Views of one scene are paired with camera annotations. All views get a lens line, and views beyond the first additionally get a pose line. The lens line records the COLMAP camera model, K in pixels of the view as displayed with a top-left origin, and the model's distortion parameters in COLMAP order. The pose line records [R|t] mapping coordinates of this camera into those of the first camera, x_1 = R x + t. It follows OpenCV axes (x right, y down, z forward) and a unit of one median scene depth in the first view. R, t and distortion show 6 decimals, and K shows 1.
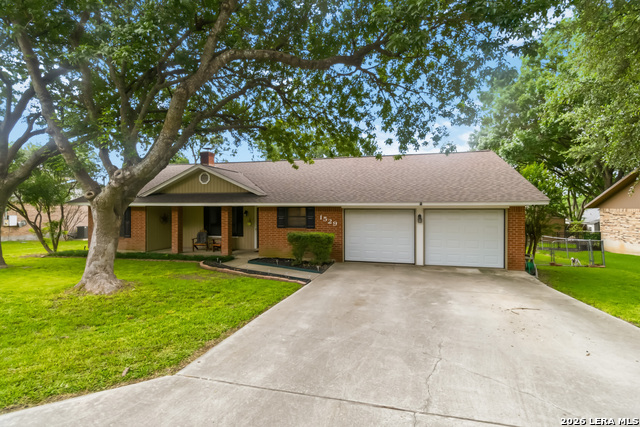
lens RADIAL K [[298.0, 0, 320.0], [0, 298.0, 213.5], [0, 0, 1]] dist [0.002222, 0.000451]
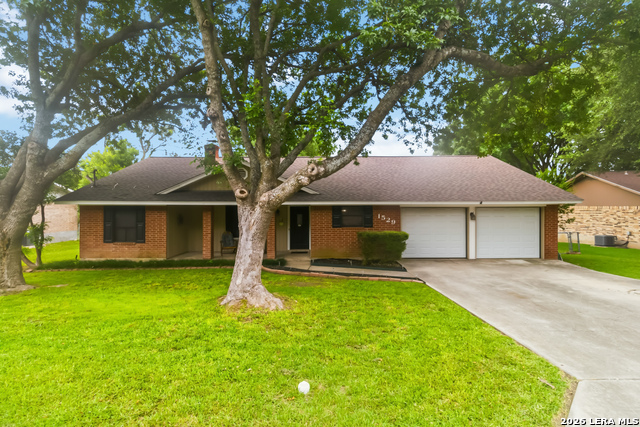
lens RADIAL K [[298.0, 0, 320.0], [0, 298.0, 213.5], [0, 0, 1]] dist [0.002222, 0.000451]
pose [[0.968919, -0.009732, 0.247185, -0.443357], [0.008166, 0.999940, 0.007359, -0.005473], [-0.247241, -0.005112, 0.968940, 0.075658]]
